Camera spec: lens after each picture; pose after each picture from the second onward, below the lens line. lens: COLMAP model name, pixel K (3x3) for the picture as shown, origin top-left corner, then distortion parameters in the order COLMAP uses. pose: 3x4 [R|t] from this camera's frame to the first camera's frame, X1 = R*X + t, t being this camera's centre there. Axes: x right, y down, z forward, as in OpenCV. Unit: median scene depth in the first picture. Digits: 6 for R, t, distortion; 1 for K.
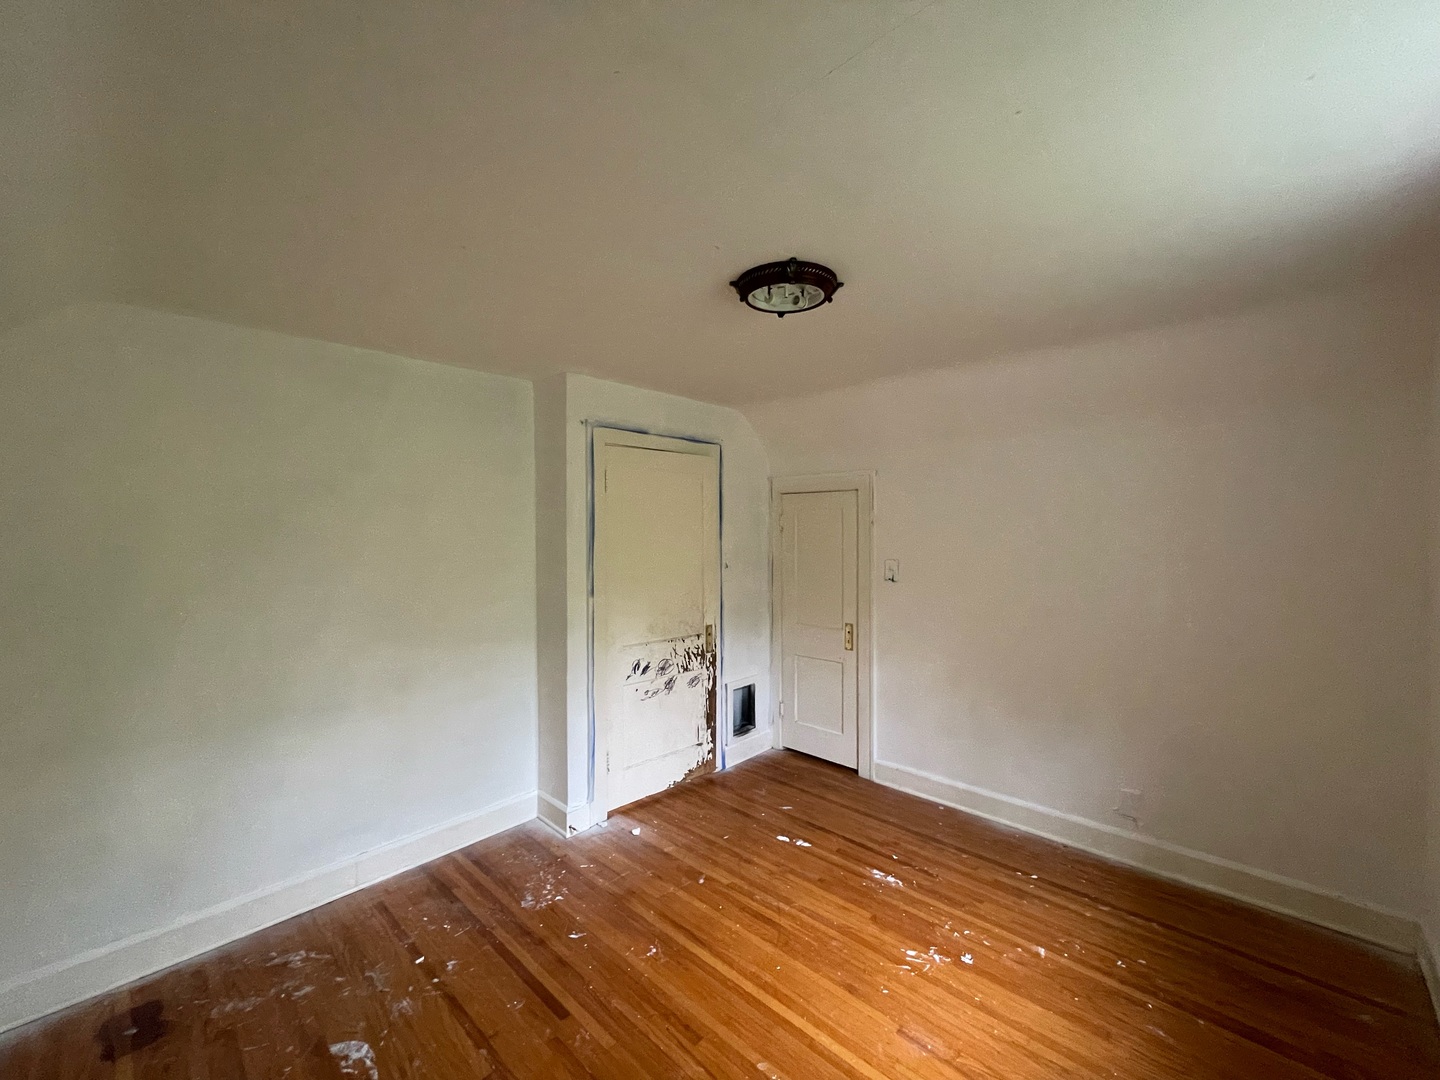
lens RADIAL K [[584.1, 0, 718.8], [0, 584.1, 541.0], [0, 0, 1]] dist [-0.004005, 0.000011]
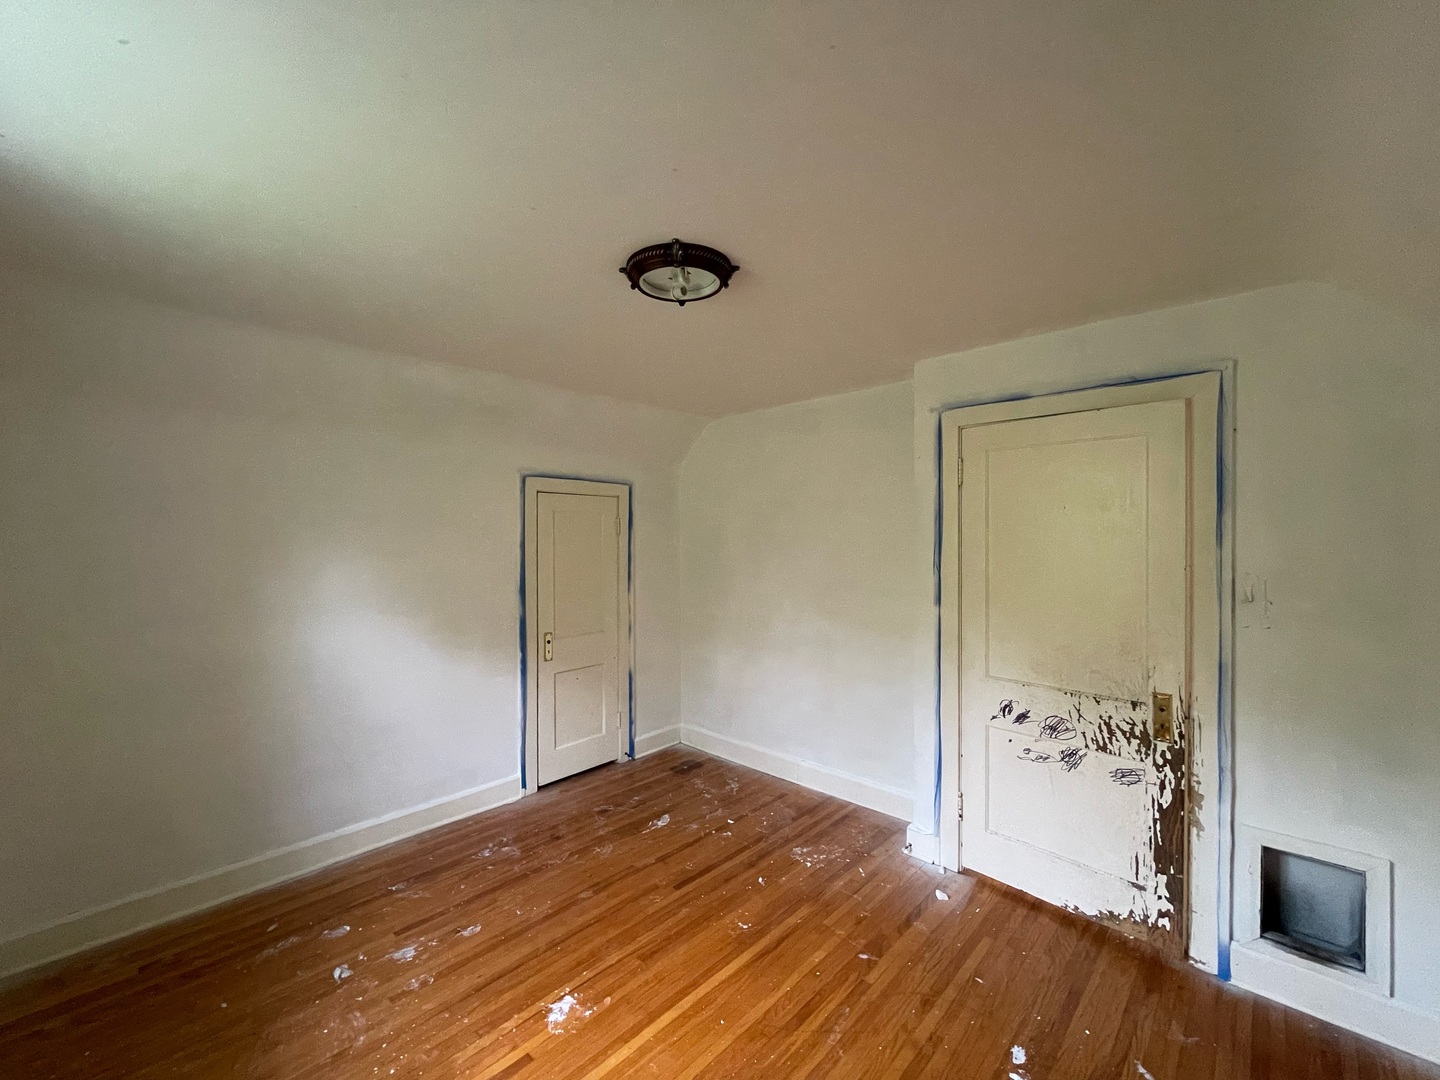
lens RADIAL K [[584.1, 0, 713.7], [0, 584.1, 544.3], [0, 0, 1]] dist [-0.004005, 0.000011]
pose [[-0.002182, 0.024655, -0.999694, 0.659598], [-0.018421, 0.999525, 0.024691, -0.011103], [0.999828, 0.018470, -0.001727, 0.662098]]
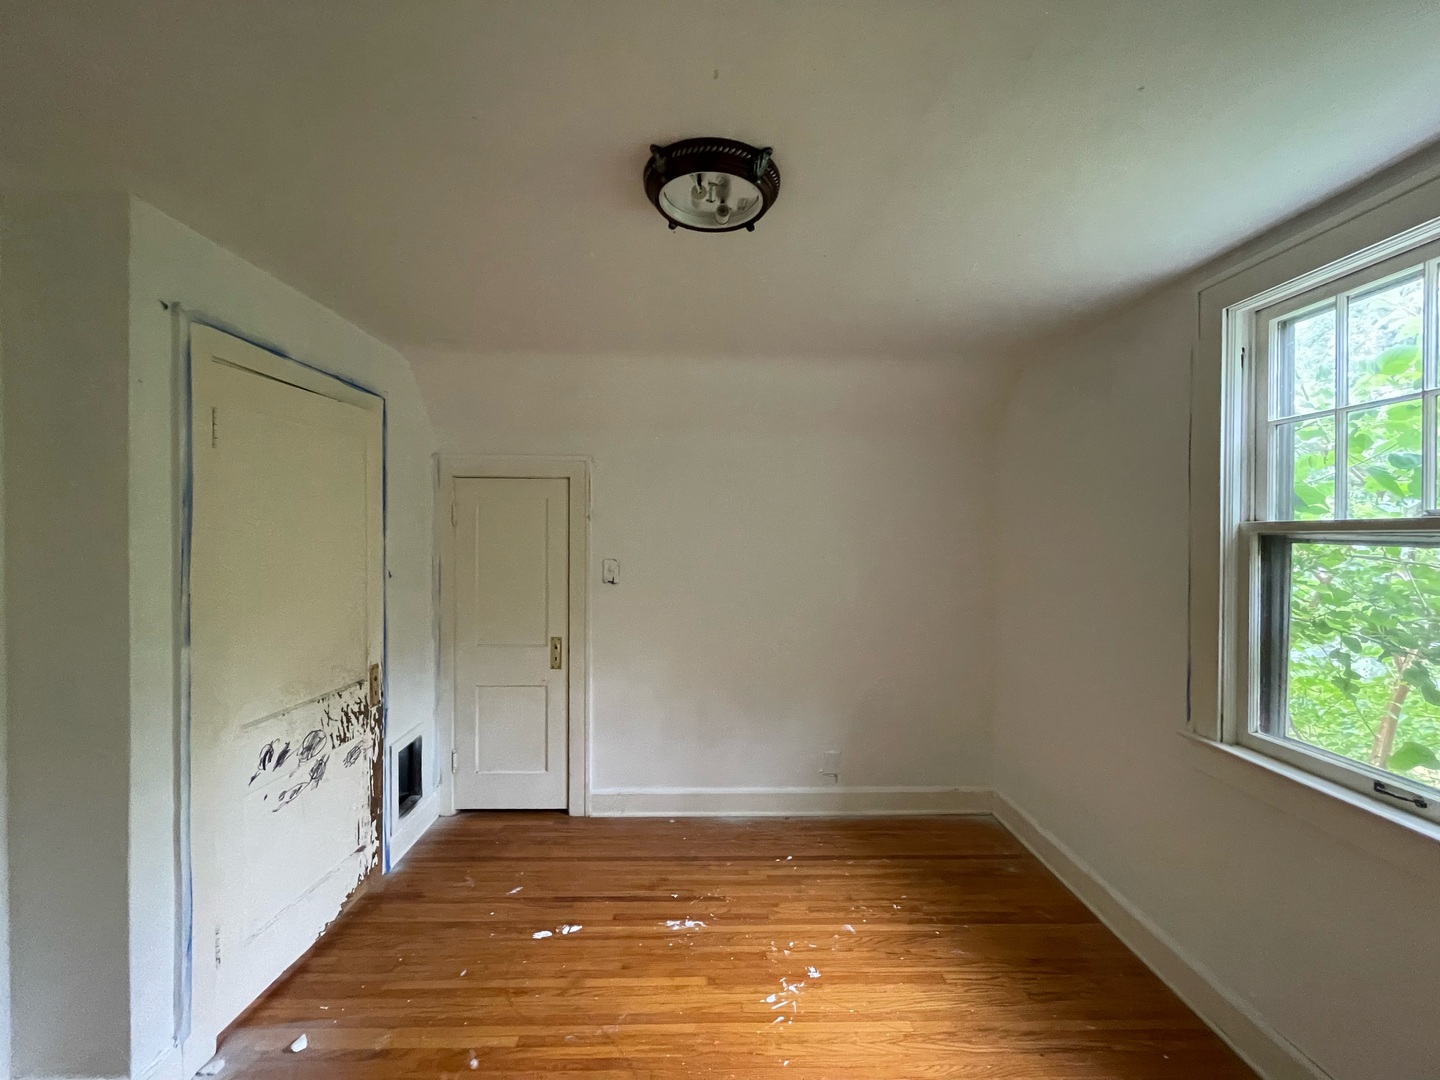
lens RADIAL K [[584.1, 0, 719.9], [0, 584.1, 538.9], [0, 0, 1]] dist [-0.004005, 0.000011]
pose [[0.709759, -0.002894, 0.704438, -0.245010], [0.006431, 0.999977, -0.002372, 0.004736], [-0.704415, 0.006214, 0.709761, 0.294880]]
